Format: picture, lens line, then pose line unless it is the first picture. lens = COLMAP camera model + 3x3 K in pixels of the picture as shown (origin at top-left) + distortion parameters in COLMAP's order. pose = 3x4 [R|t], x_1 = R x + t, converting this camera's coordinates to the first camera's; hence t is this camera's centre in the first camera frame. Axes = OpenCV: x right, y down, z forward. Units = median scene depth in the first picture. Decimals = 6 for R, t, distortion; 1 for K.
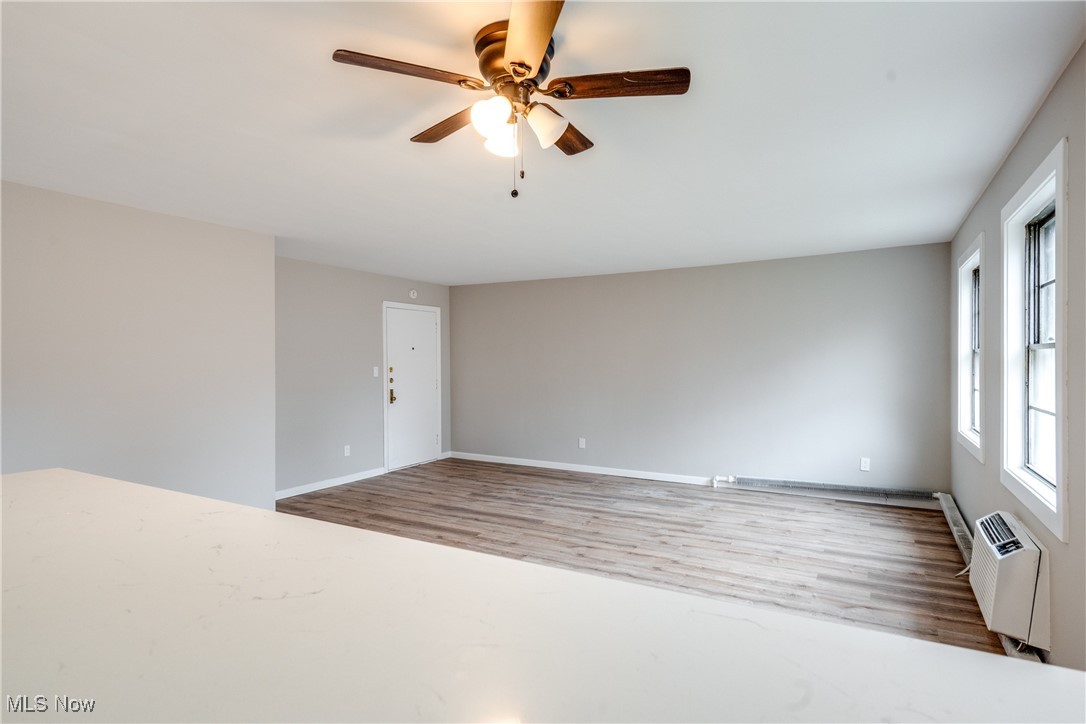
lens RADIAL K [[547.5, 0, 592.5], [0, 547.5, 317.8], [0, 0, 1]] dist [-0.001329, 0.000161]
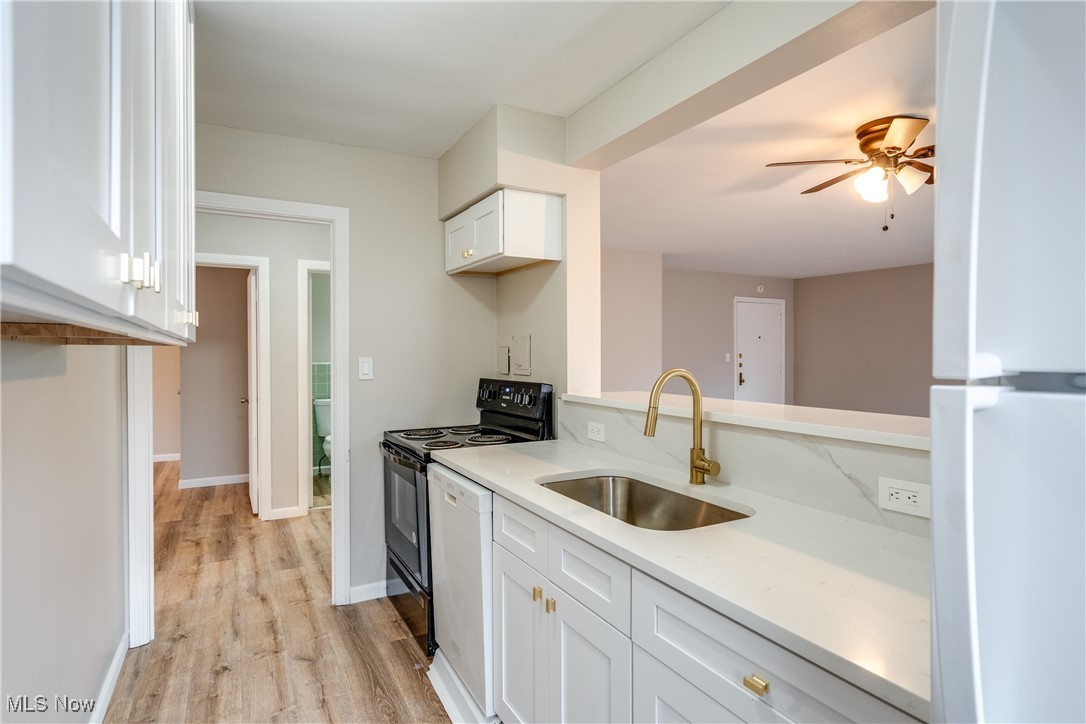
lens RADIAL K [[578.6, 0, 548.9], [0, 578.6, 367.3], [0, 0, 1]] dist [-0.002760, 0.002910]
pose [[0.816385, 0.013077, -0.577360, 0.010071], [0.047811, 0.994781, 0.090135, -0.017493], [0.575525, -0.101189, 0.811500, -0.379801]]
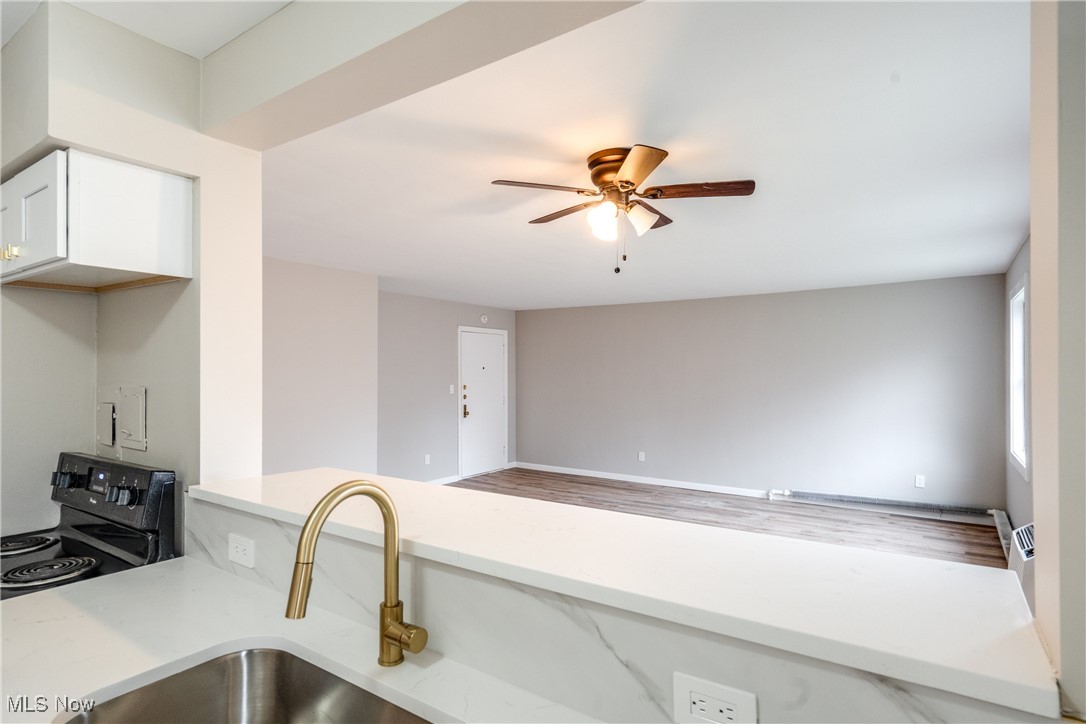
lens RADIAL K [[567.2, 0, 558.1], [0, 567.2, 346.3], [0, 0, 1]] dist [0.004598, 0.000849]
pose [[0.990930, -0.008536, -0.134104, -0.046468], [0.013220, 0.999332, 0.034075, -0.041740], [0.133724, -0.035539, 0.990381, -0.180839]]
